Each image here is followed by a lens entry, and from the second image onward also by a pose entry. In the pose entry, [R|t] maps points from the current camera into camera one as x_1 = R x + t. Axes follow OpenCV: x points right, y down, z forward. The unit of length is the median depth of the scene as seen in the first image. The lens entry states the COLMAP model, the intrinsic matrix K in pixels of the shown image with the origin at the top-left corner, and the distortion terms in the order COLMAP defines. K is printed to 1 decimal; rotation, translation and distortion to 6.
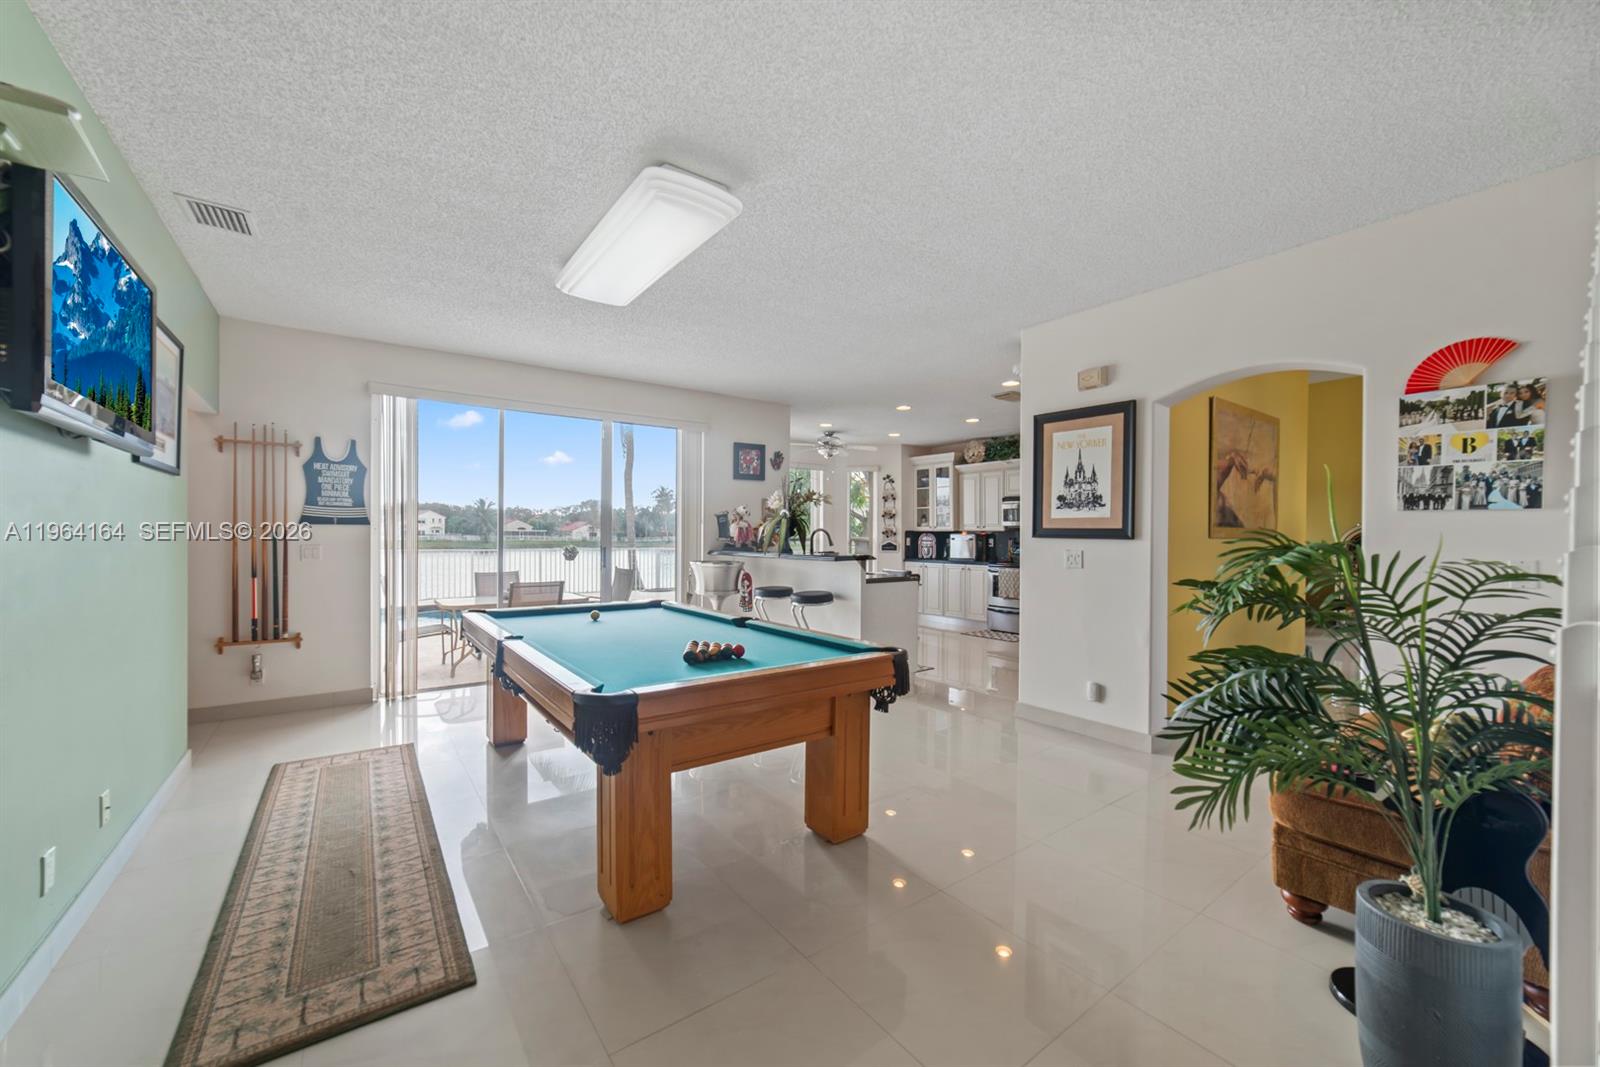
lens RADIAL K [[618.2, 0, 794.7], [0, 618.2, 536.6], [0, 0, 1]] dist [-0.006931, 0.000399]
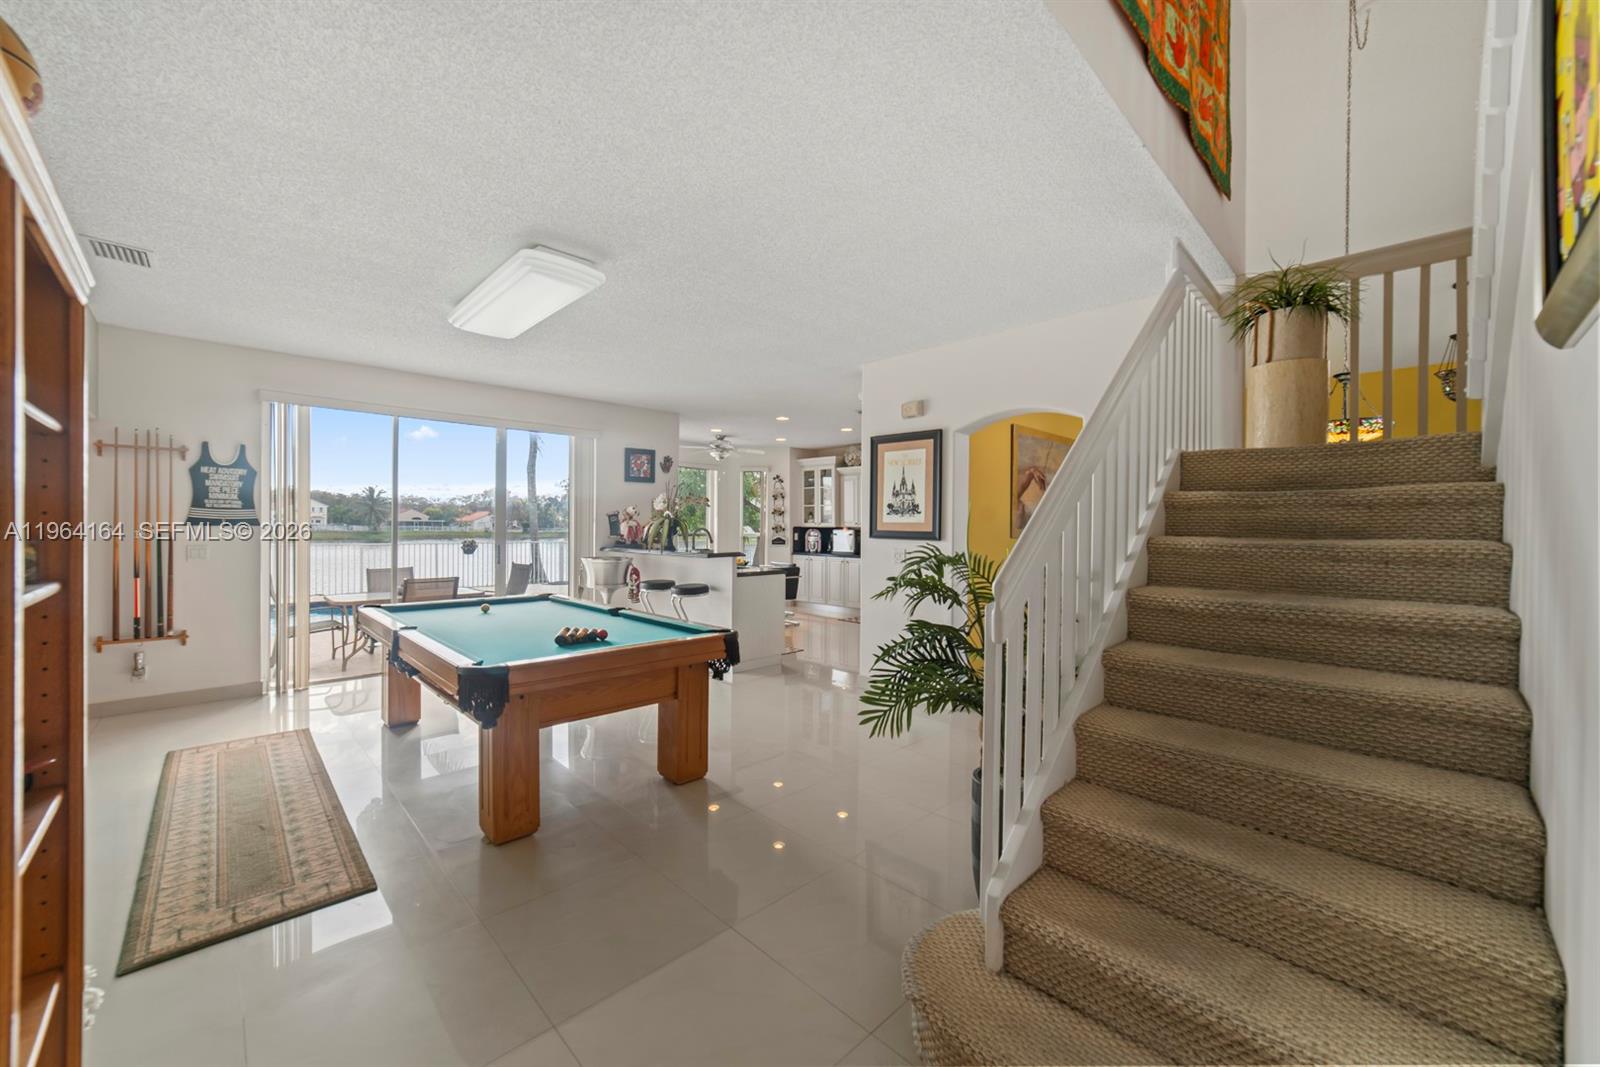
lens RADIAL K [[615.4, 0, 790.6], [0, 615.4, 527.3], [0, 0, 1]] dist [0.002085, 0.000391]
pose [[0.991593, 0.000973, 0.129394, 0.074053], [-0.001016, 0.999999, 0.000266, -0.018942], [-0.129394, -0.000395, 0.991593, -0.166842]]
